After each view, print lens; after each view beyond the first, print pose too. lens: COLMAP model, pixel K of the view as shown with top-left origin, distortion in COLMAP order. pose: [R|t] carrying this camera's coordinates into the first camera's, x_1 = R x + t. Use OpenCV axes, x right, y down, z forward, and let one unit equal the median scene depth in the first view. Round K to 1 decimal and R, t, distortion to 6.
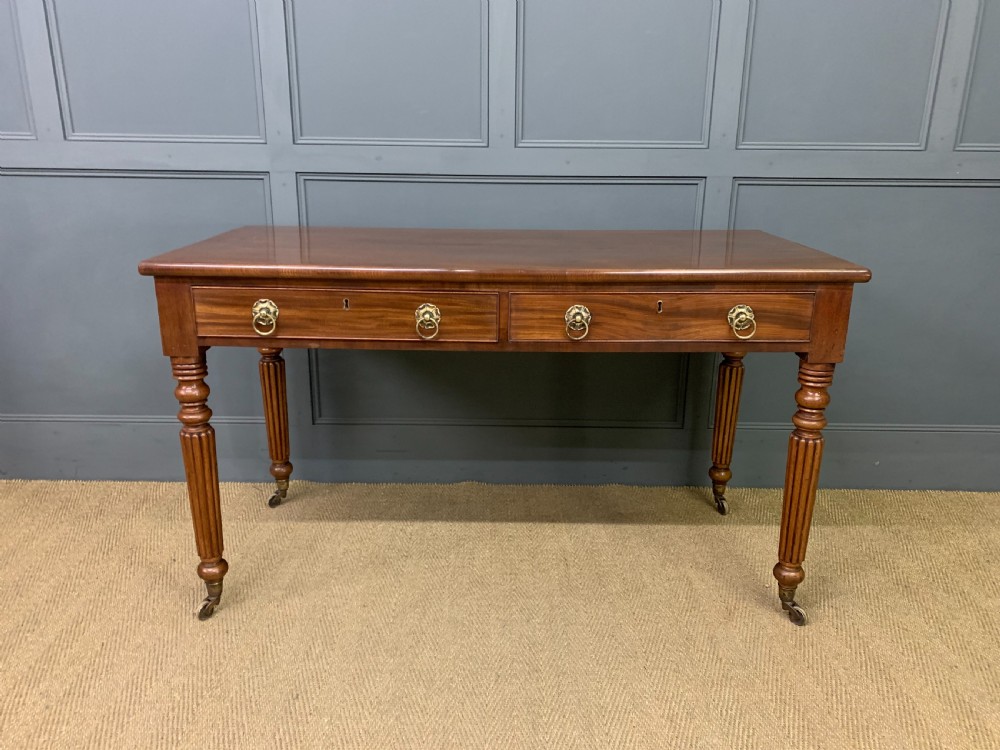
lens RADIAL K [[753.0, 0, 497.7], [0, 753.0, 377.4], [0, 0, 1]] dist [0.019866, -0.007735]
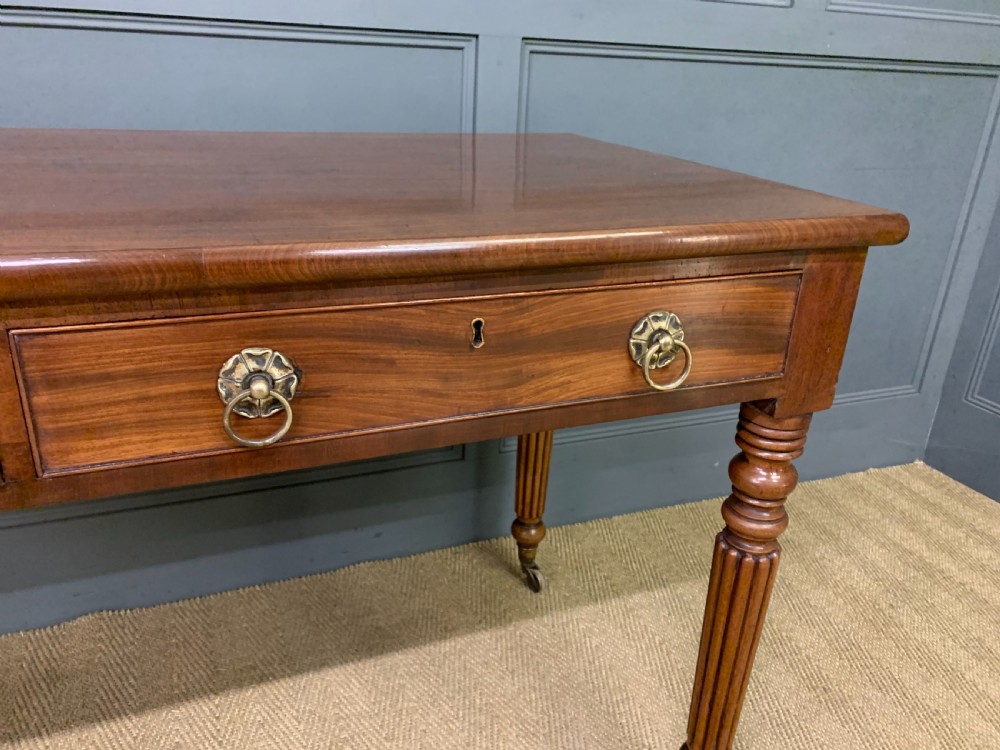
lens RADIAL K [[758.5, 0, 493.4], [0, 758.5, 374.8], [0, 0, 1]] dist [0.020536, -0.005666]
pose [[0.928915, -0.111836, 0.353000, 0.074371], [0.073506, 0.990022, 0.120224, -0.103800], [-0.362923, -0.085730, 0.927867, 0.560077]]
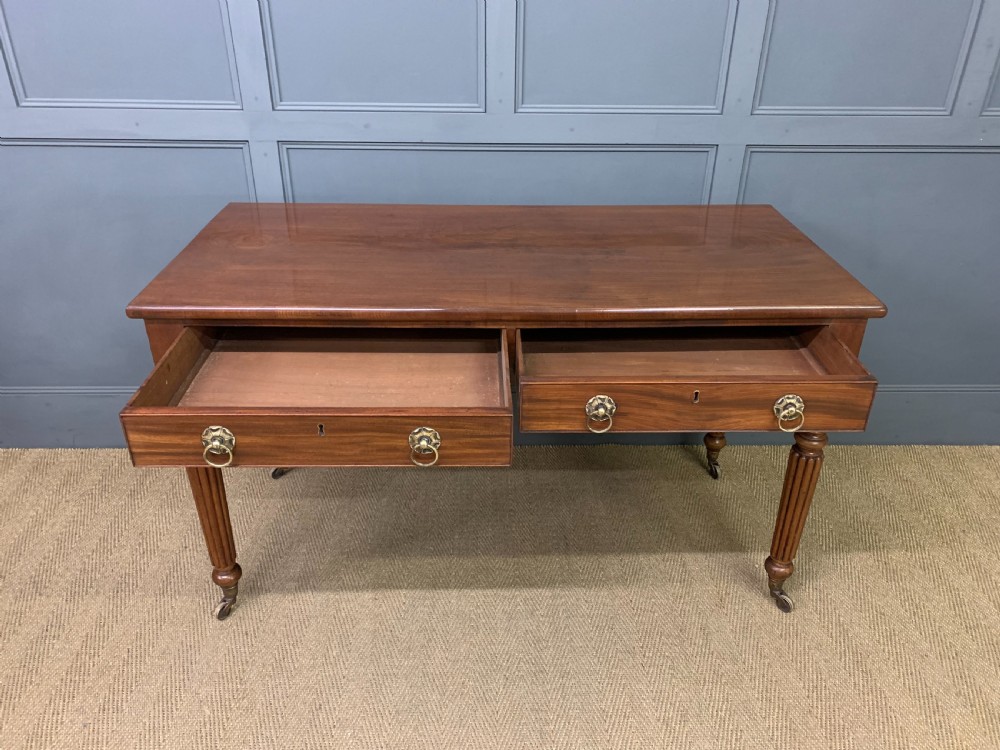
lens RADIAL K [[753.7, 0, 502.9], [0, 753.7, 378.3], [0, 0, 1]] dist [0.016685, -0.002454]
pose [[0.999524, -0.012433, 0.028252, -0.026593], [0.006328, 0.978383, 0.206704, -0.218683], [-0.030211, -0.206427, 0.977996, 0.034264]]
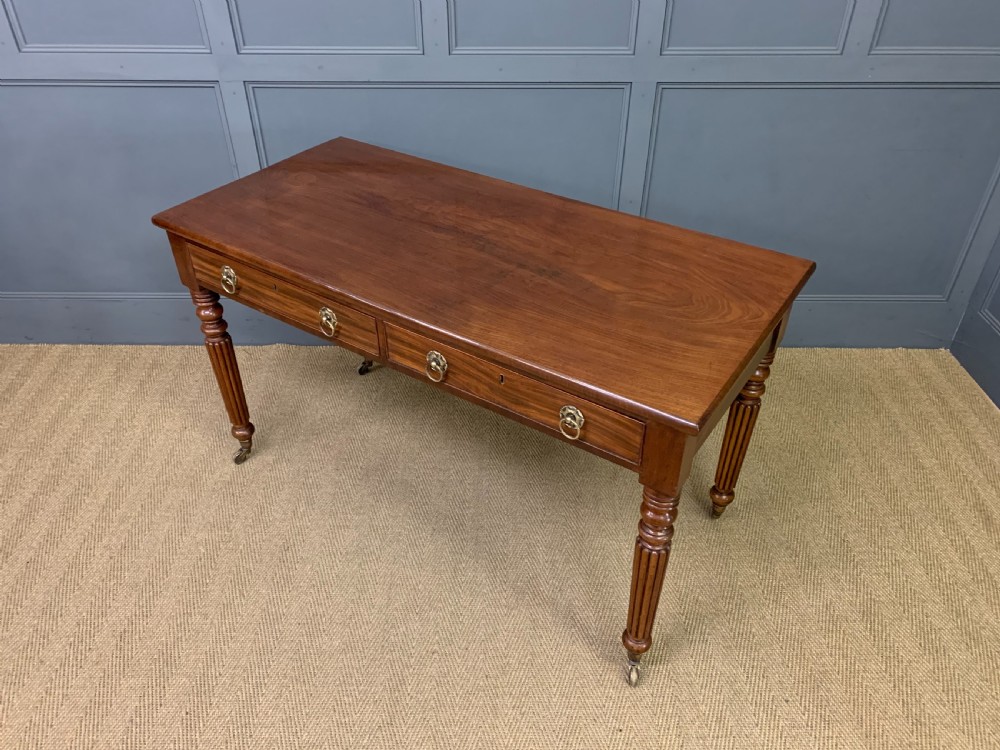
lens RADIAL K [[753.0, 0, 497.7], [0, 753.0, 377.4], [0, 0, 1]] dist [0.019866, -0.007735]
pose [[0.999940, -0.006845, -0.008564, 0.117407], [0.009390, 0.937912, 0.346746, -0.304614], [0.005659, -0.346806, 0.937920, -0.168019]]
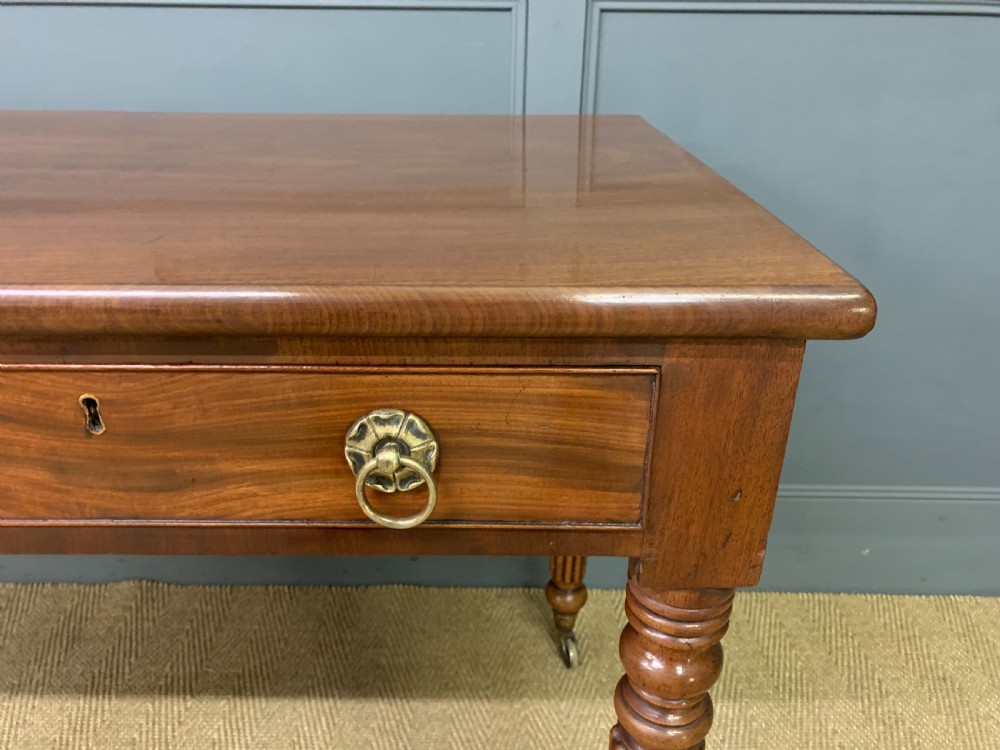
lens RADIAL K [[758.5, 0, 493.4], [0, 758.5, 374.8], [0, 0, 1]] dist [0.020536, -0.005666]
pose [[0.999997, 0.002207, 0.000622, 0.315337], [-0.002273, 0.989888, 0.141832, -0.128740], [-0.000303, -0.141833, 0.989891, 0.641835]]
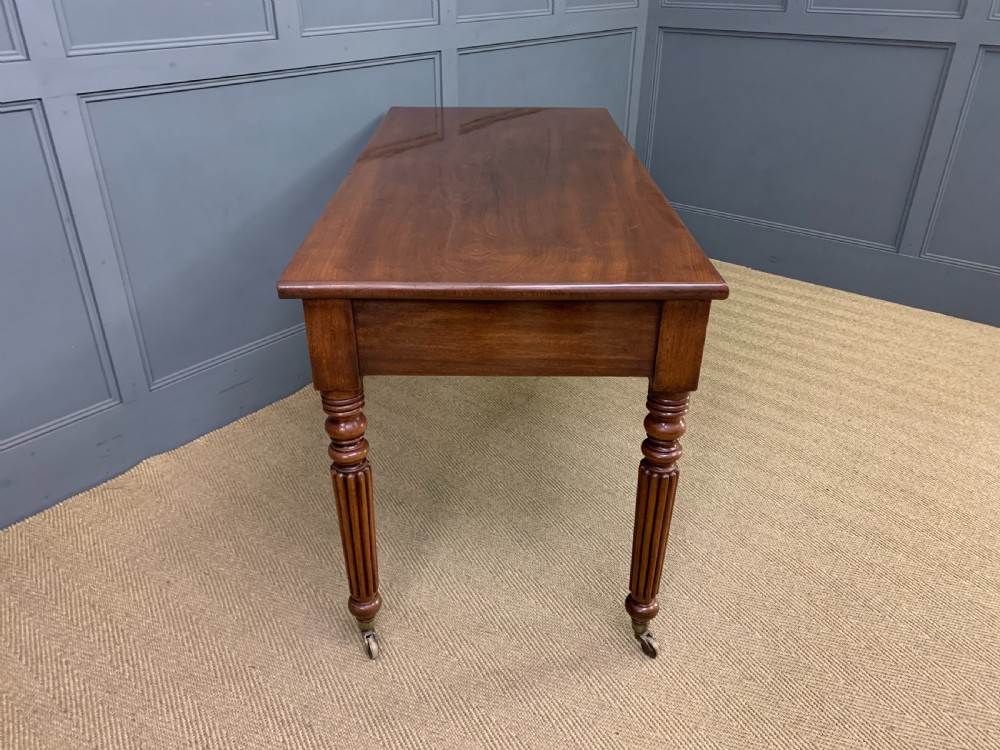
lens RADIAL K [[758.5, 0, 493.4], [0, 758.5, 374.8], [0, 0, 1]] dist [0.020536, -0.005666]
pose [[0.645329, -0.379217, 0.663132, -0.769348], [0.228730, 0.924177, 0.305908, -0.181008], [-0.728857, -0.045733, 0.683137, 0.163416]]
